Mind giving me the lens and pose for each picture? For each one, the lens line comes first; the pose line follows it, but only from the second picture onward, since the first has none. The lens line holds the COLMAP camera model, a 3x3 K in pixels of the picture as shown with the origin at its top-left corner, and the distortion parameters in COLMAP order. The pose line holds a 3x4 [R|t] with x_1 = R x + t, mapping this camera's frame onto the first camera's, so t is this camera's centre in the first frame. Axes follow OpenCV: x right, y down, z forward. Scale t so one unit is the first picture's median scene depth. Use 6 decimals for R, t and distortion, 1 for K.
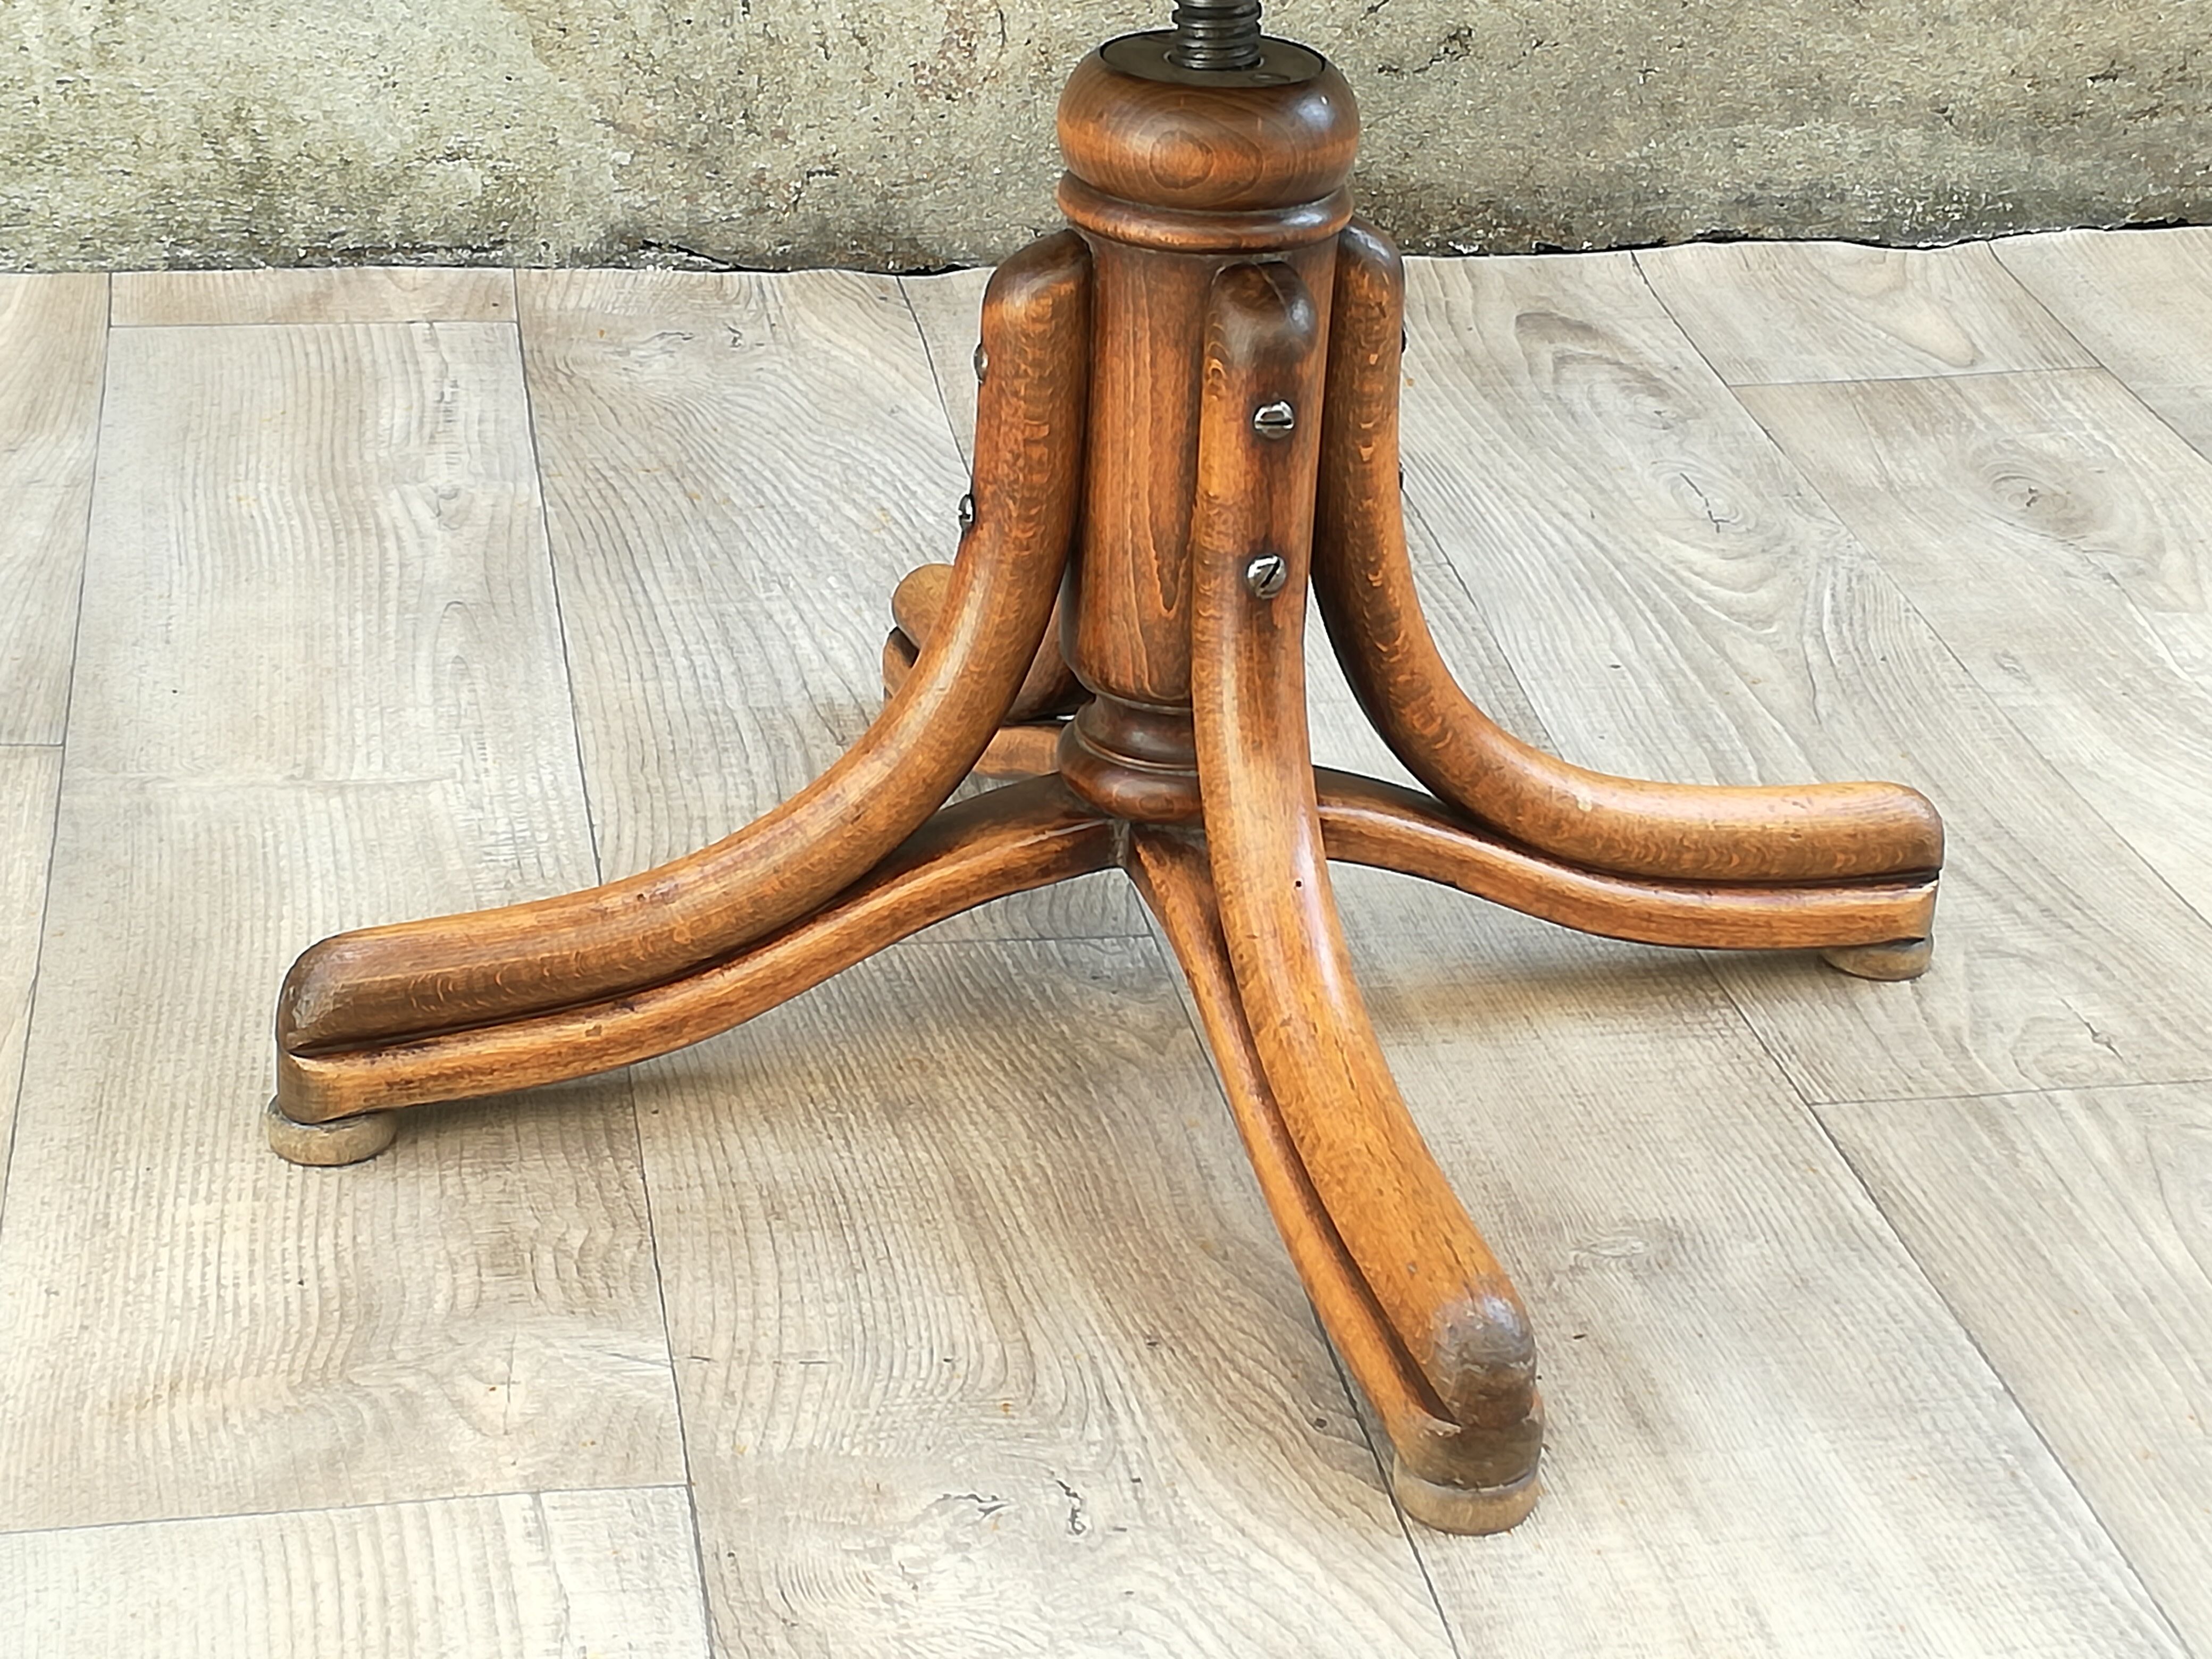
lens RADIAL K [[3828.7, 0, 1013.5], [0, 3828.7, 902.3], [0, 0, 1]] dist [0.137490, -0.235055]
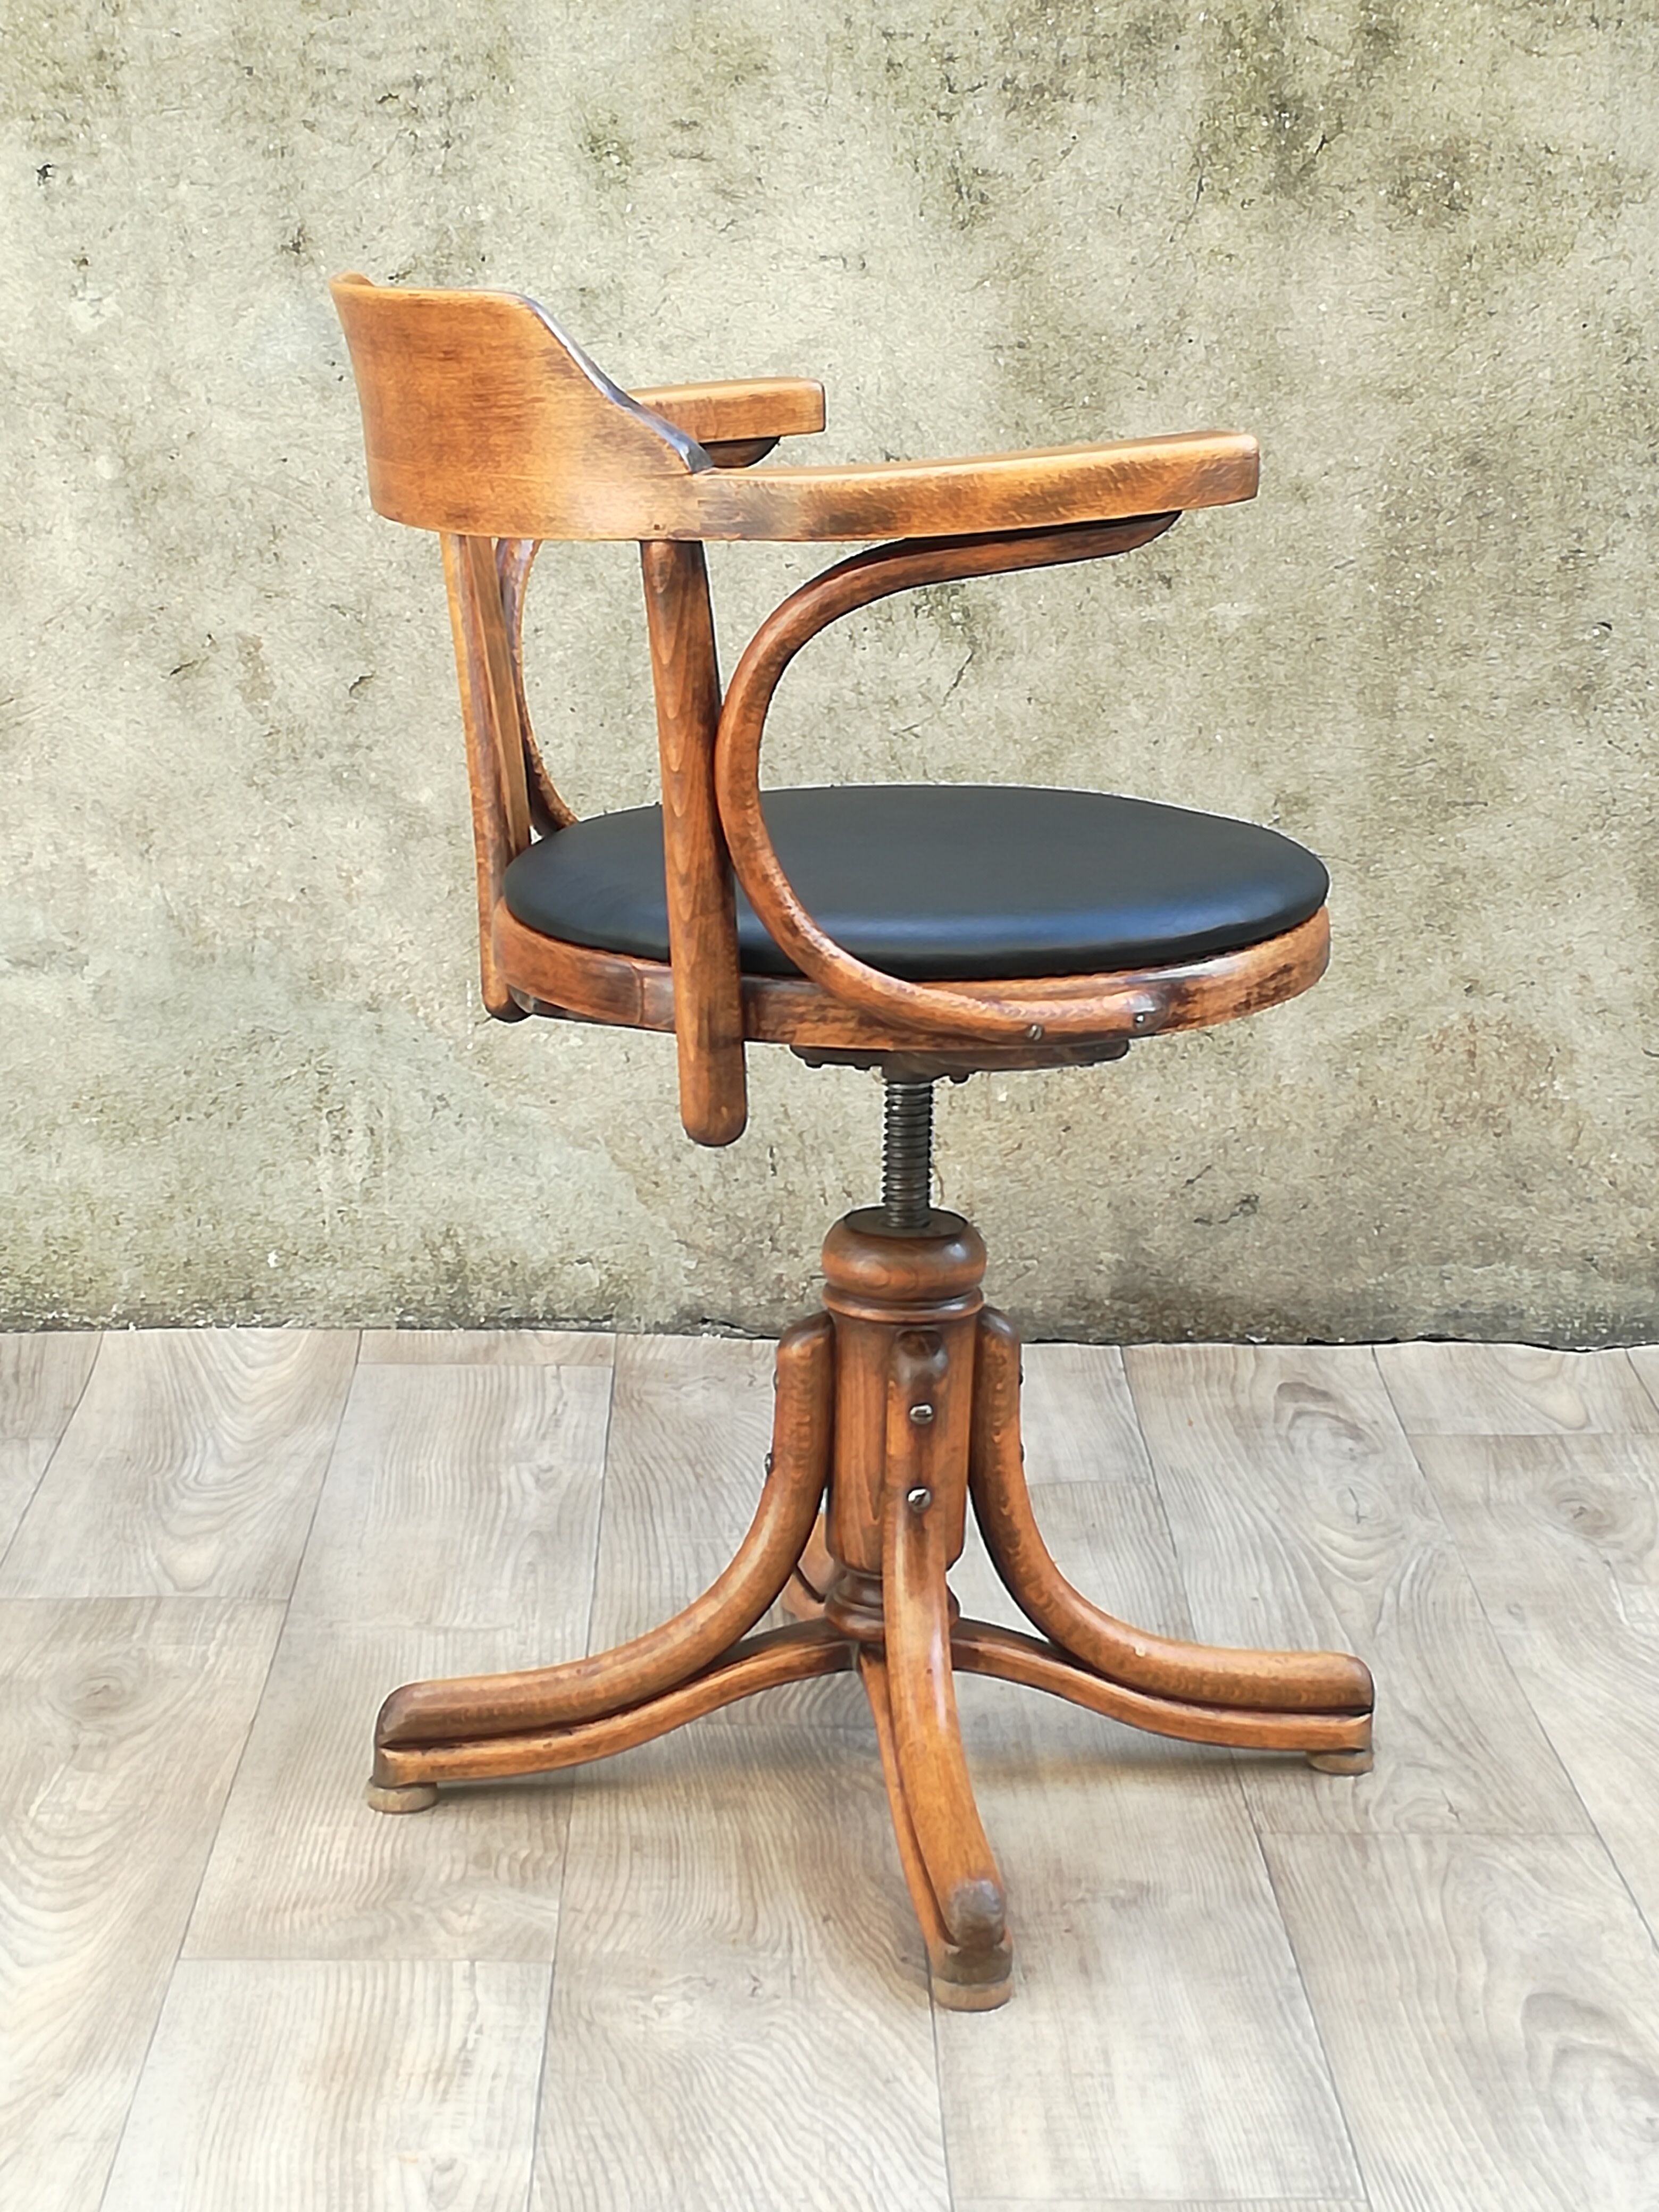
lens RADIAL K [[3992.8, 0, 789.8], [0, 3992.8, 1123.0], [0, 0, 1]] dist [0.155798, -0.232583]
pose [[0.987880, 0.020643, -0.153841, 0.262626], [-0.054638, 0.973932, -0.220164, 0.145307], [0.145286, 0.225901, 0.963255, -0.784731]]
